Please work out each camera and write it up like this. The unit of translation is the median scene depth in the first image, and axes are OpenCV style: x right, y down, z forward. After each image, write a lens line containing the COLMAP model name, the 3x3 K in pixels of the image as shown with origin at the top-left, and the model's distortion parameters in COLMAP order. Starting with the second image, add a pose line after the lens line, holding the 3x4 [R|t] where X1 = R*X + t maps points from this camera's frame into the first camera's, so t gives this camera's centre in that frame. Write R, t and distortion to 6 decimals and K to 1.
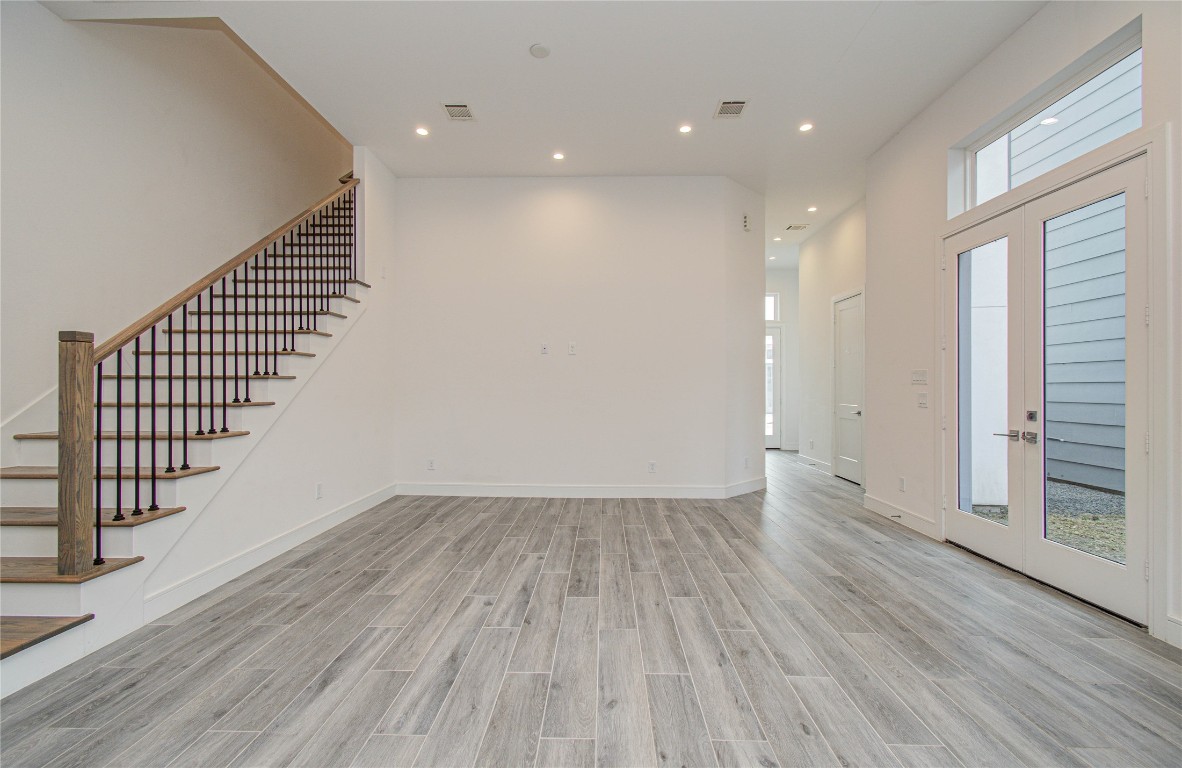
lens RADIAL K [[505.6, 0, 587.6], [0, 505.6, 387.8], [0, 0, 1]] dist [0.002201, 0.000453]
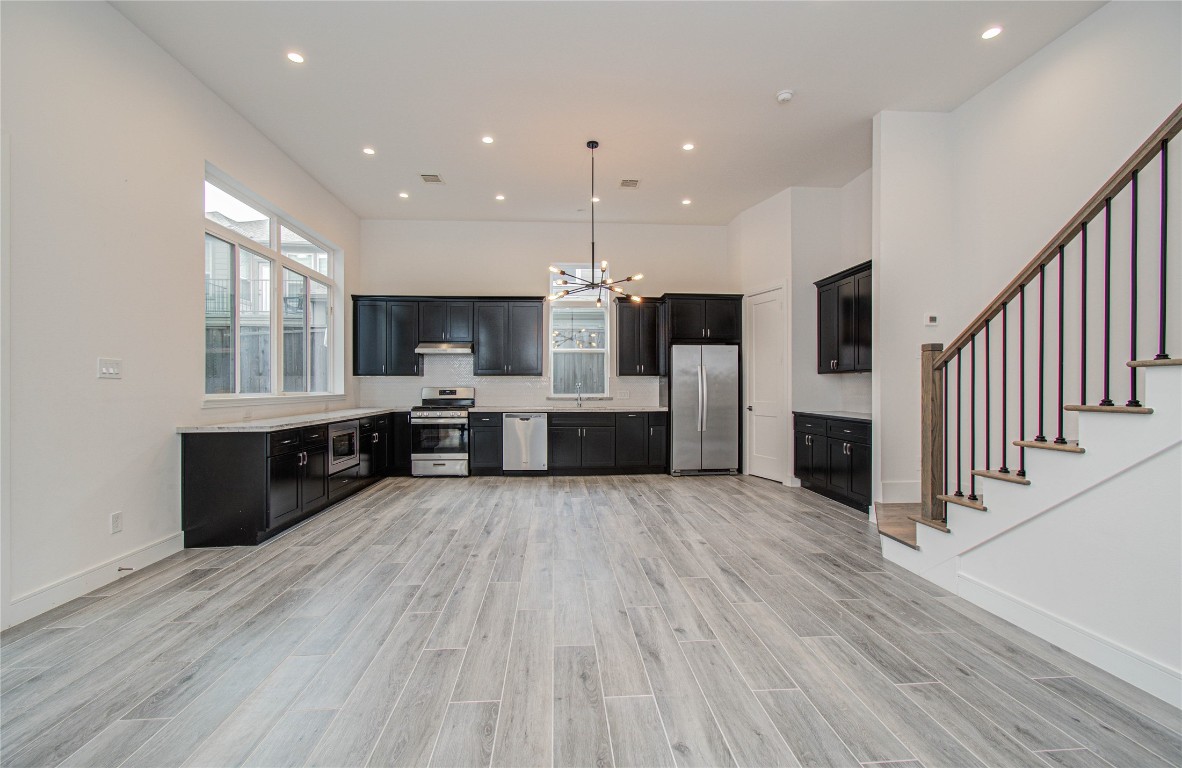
lens RADIAL K [[510.0, 0, 591.0], [0, 510.0, 384.0], [0, 0, 1]] dist [-0.051107, 0.045902]
pose [[-0.994199, 0.000212, -0.107551, 0.052363], [0.000815, 0.999984, -0.005556, 0.004575], [0.107549, -0.005612, -0.994184, 1.906451]]
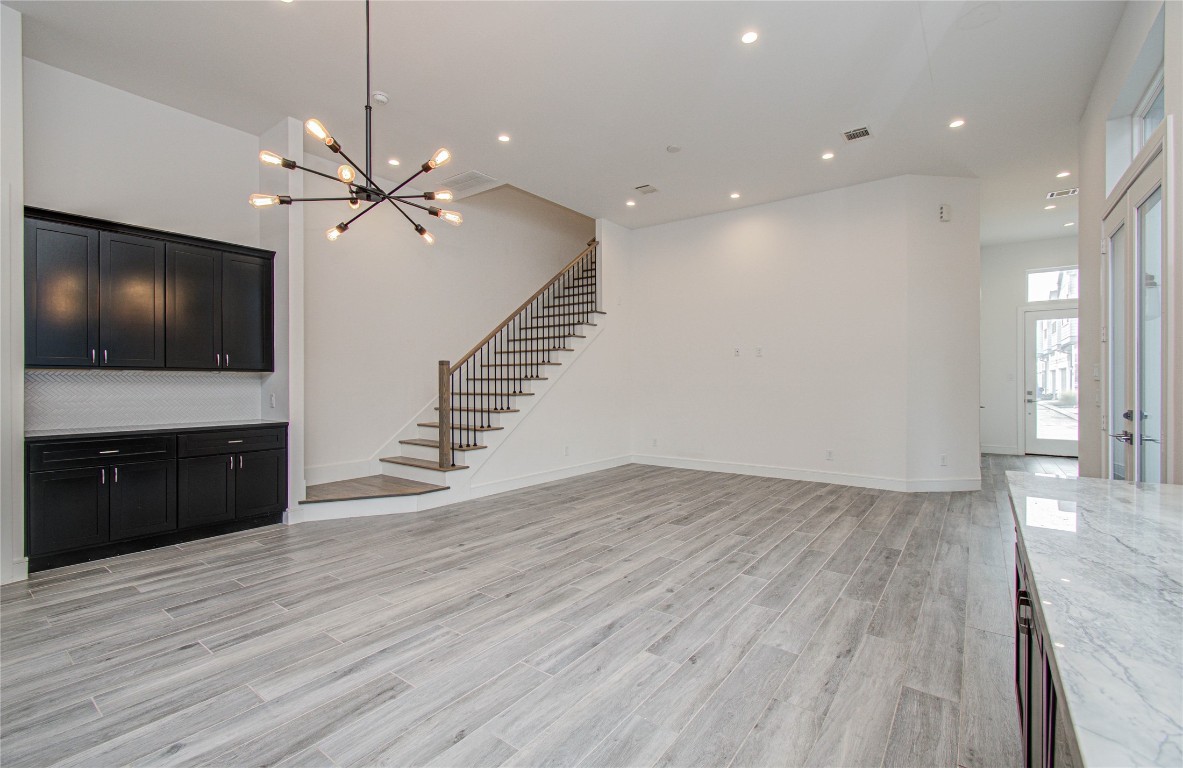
lens RADIAL K [[513.3, 0, 593.9], [0, 513.3, 385.7], [0, 0, 1]] dist [-0.028187, 0.020138]
pose [[0.817533, 0.000594, -0.575882, 0.704373], [0.003550, 0.999975, 0.006072, -0.009338], [0.575871, -0.007009, 0.817511, -0.396451]]
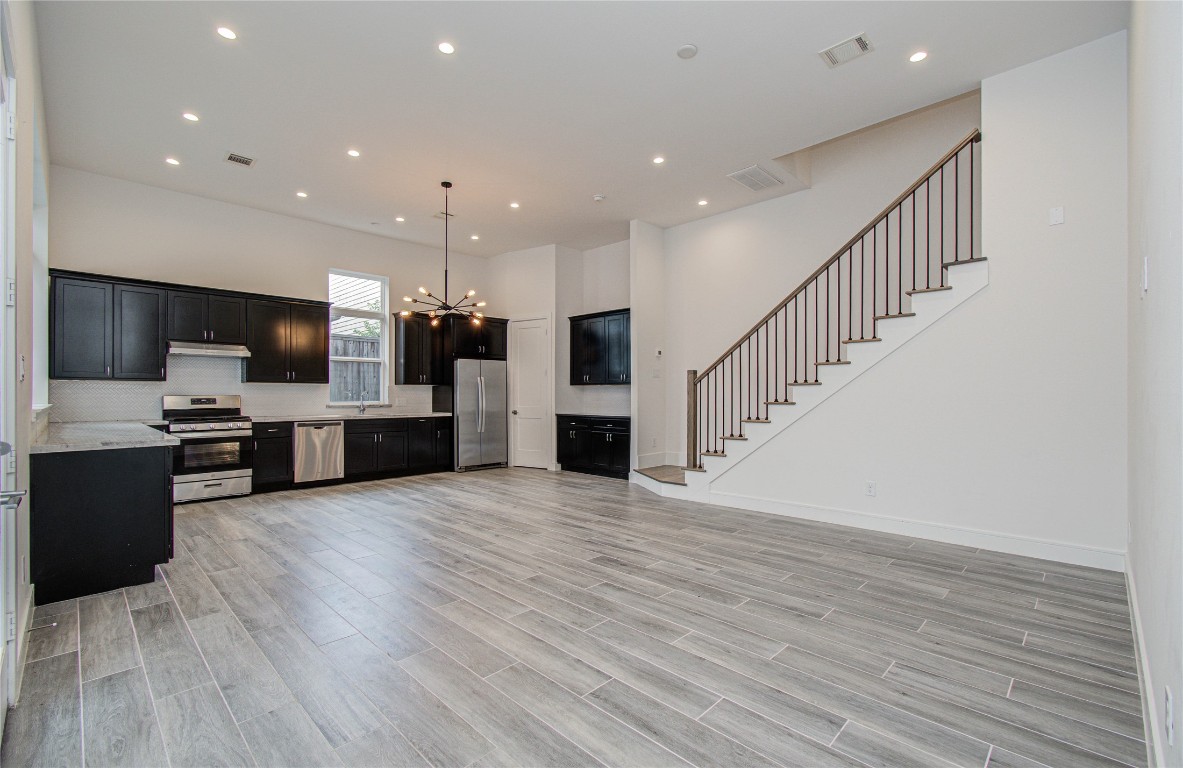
lens RADIAL K [[513.3, 0, 593.9], [0, 513.3, 385.7], [0, 0, 1]] dist [-0.028187, 0.020138]
pose [[-0.675283, -0.013692, -0.737432, 0.989987], [0.001657, 0.999797, -0.020081, 0.013003], [0.737557, -0.014782, -0.675123, 1.976815]]
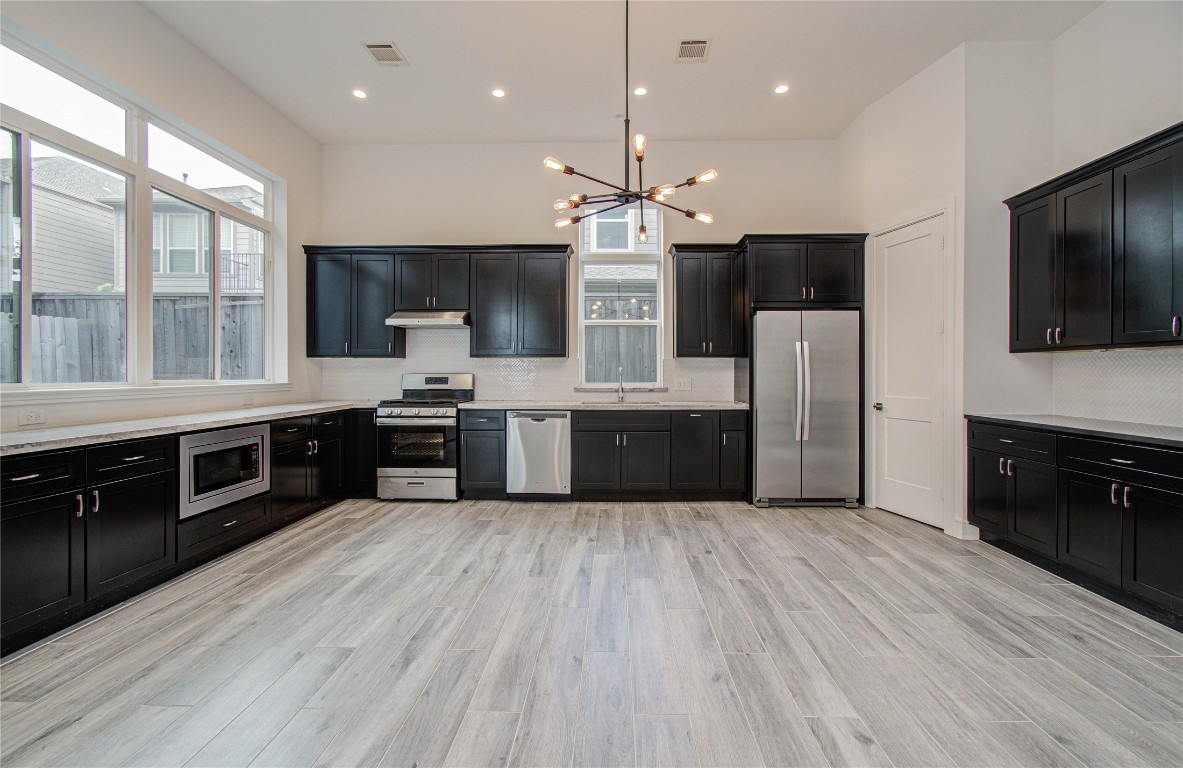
lens RADIAL K [[513.3, 0, 604.2], [0, 513.3, 373.5], [0, 0, 1]] dist [-0.000106, 0.000202]
pose [[-0.999902, -0.001766, -0.013852, -0.089276], [-0.001765, 0.999998, -0.000088, 0.005896], [0.013852, -0.000063, -0.999904, 1.147635]]
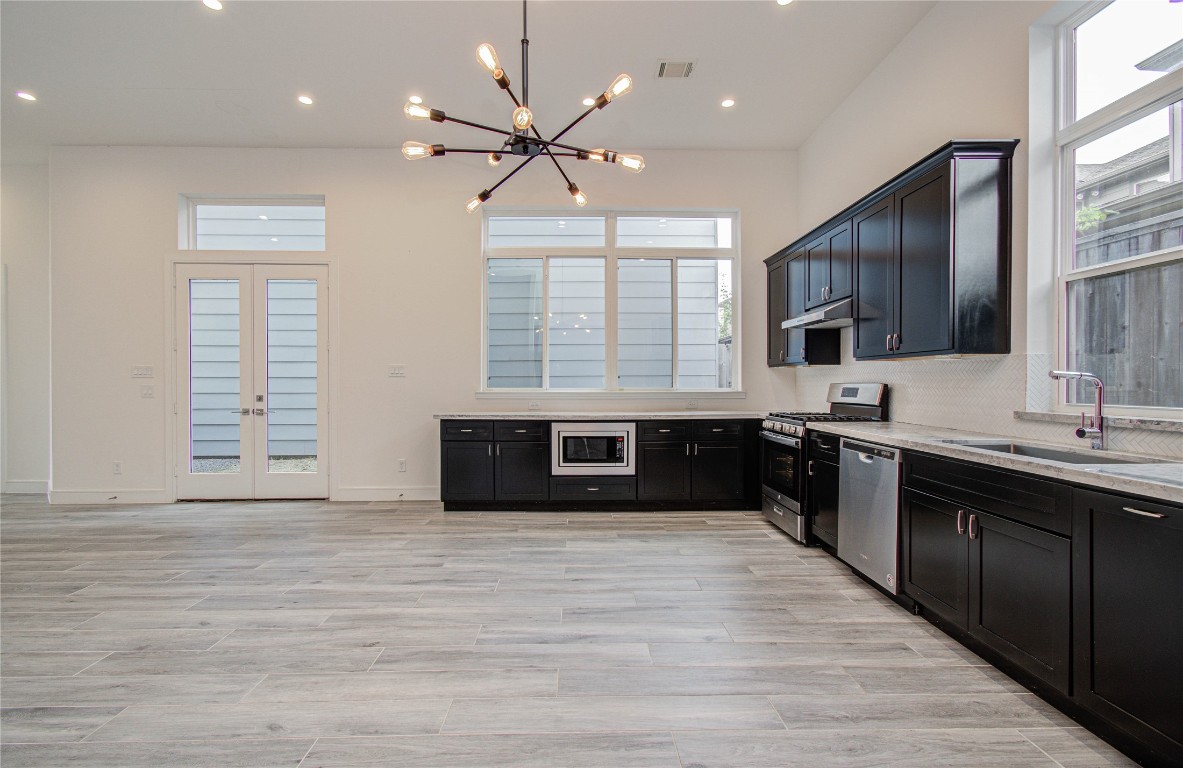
lens RADIAL K [[511.7, 0, 590.1], [0, 511.7, 386.5], [0, 0, 1]] dist [0.001747, 0.000491]
pose [[-0.059798, -0.006793, 0.998187, -0.920142], [-0.001120, 0.999977, 0.006738, 0.006760], [-0.998210, -0.000715, -0.059804, 0.065909]]
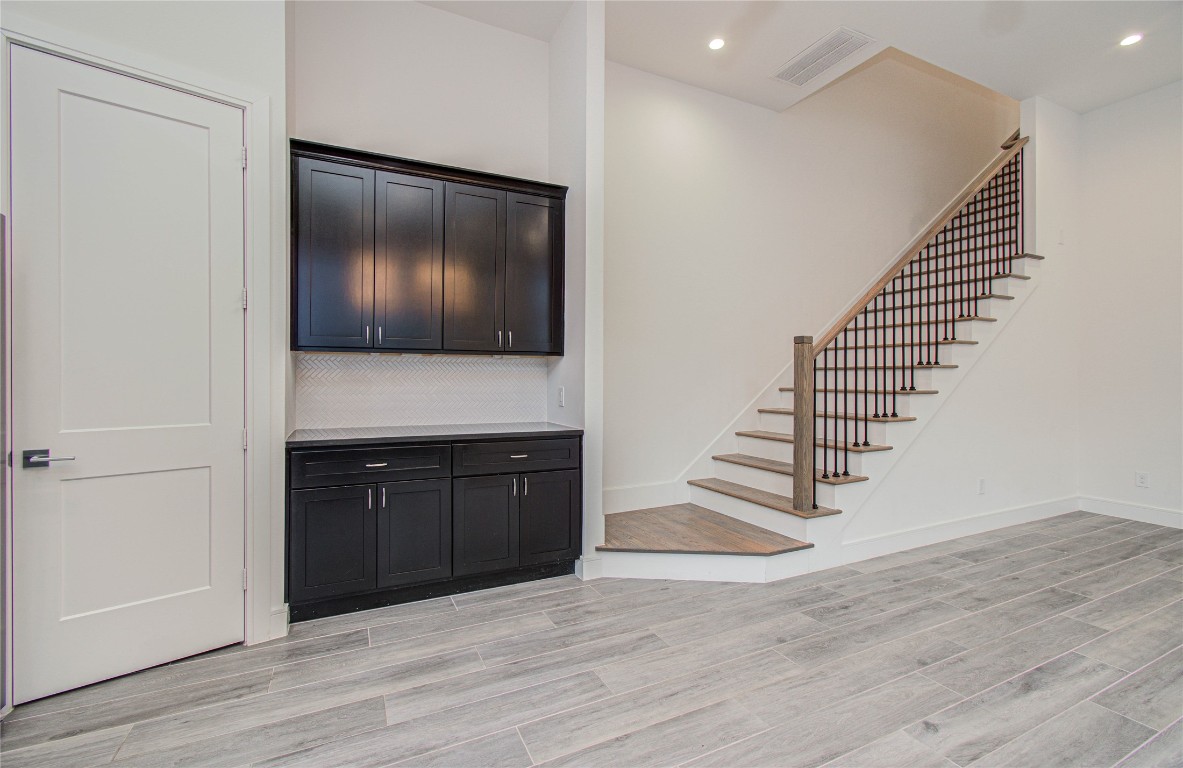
lens RADIAL K [[510.2, 0, 591.7], [0, 510.2, 378.9], [0, 0, 1]] dist [0.001834, -0.000791]
pose [[0.462615, 0.002667, -0.886555, -0.036327], [0.000265, 0.999995, 0.003147, 0.000995], [0.886559, -0.001691, 0.462612, -0.128507]]
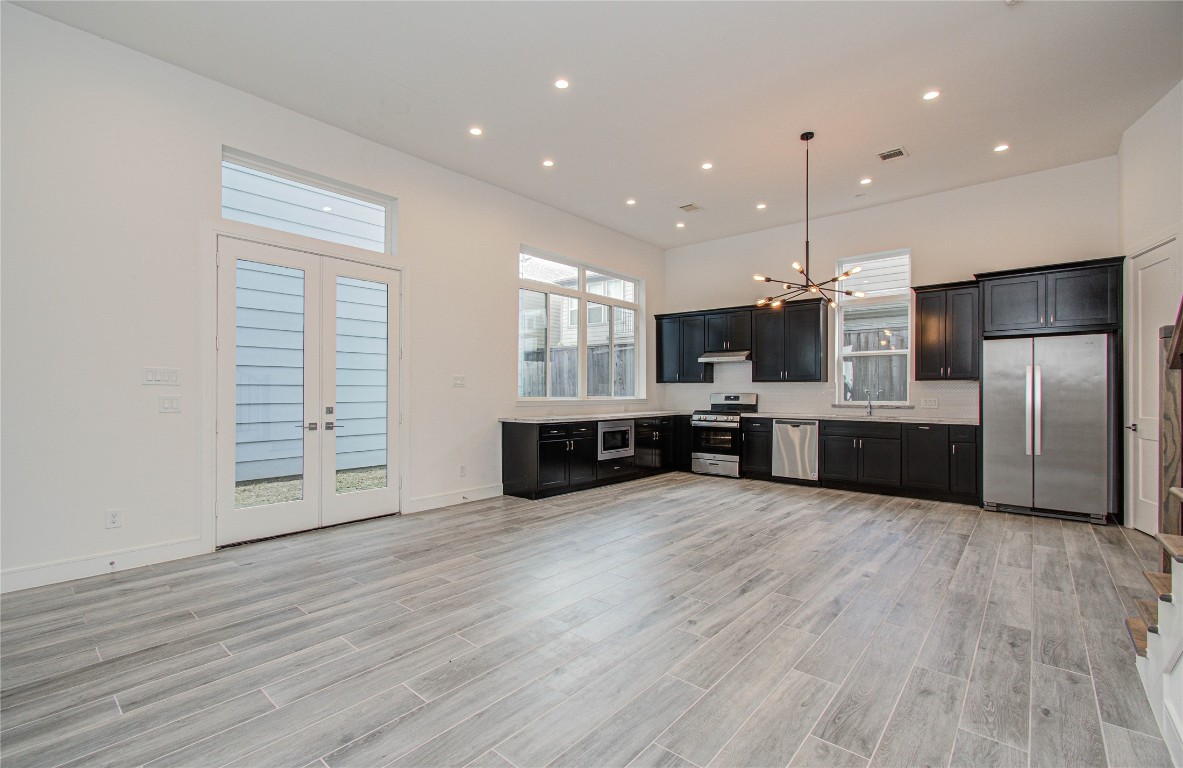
lens RADIAL K [[515.8, 0, 590.4], [0, 515.8, 389.3], [0, 0, 1]] dist [-0.000783, 0.000084]
pose [[-0.777950, 0.000594, 0.628326, -0.666303], [-0.003483, 0.999980, -0.005259, 0.002648], [-0.628317, -0.006280, -0.777932, 1.912599]]
